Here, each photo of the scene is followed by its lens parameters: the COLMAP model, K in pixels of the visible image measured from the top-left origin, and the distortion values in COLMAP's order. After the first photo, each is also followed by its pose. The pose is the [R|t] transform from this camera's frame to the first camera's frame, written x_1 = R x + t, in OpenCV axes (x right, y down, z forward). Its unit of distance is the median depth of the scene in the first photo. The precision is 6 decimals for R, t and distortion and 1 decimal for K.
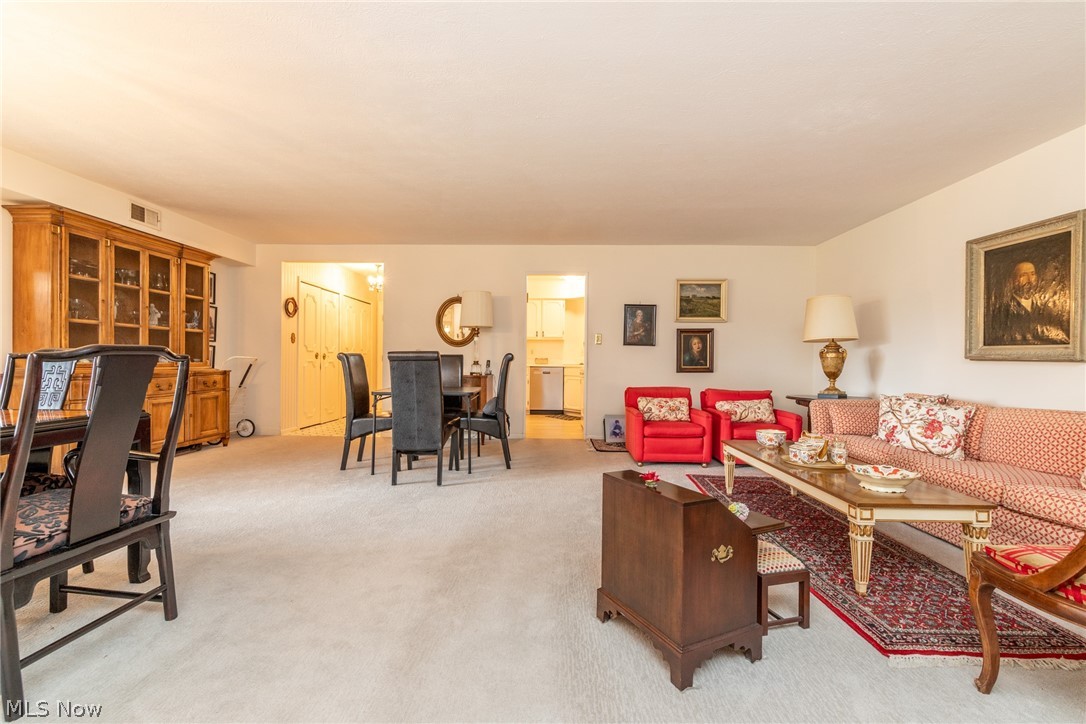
lens RADIAL K [[478.7, 0, 541.3], [0, 478.7, 364.2], [0, 0, 1]] dist [0.000473, 0.000197]
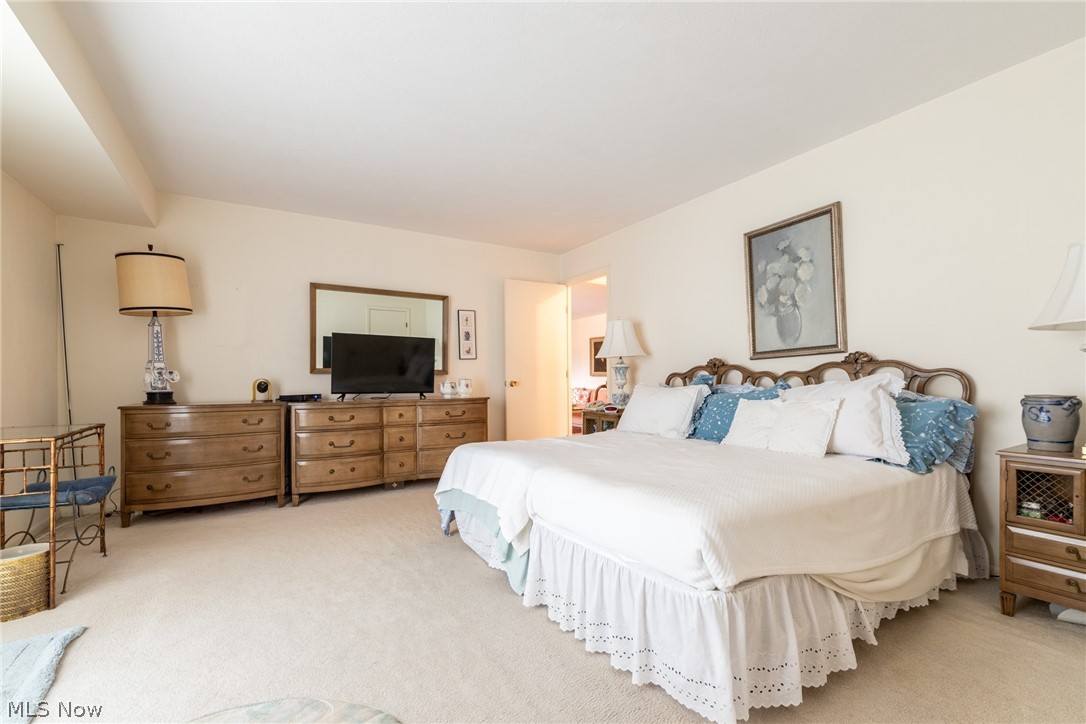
lens RADIAL K [[478.7, 0, 542.3], [0, 478.7, 364.4], [0, 0, 1]] dist [0.000473, 0.000197]
pose [[0.826083, 0.008603, 0.563483, -1.216205], [0.004170, 0.999763, -0.021377, -0.023932], [-0.563533, 0.020009, 0.825851, -1.515621]]
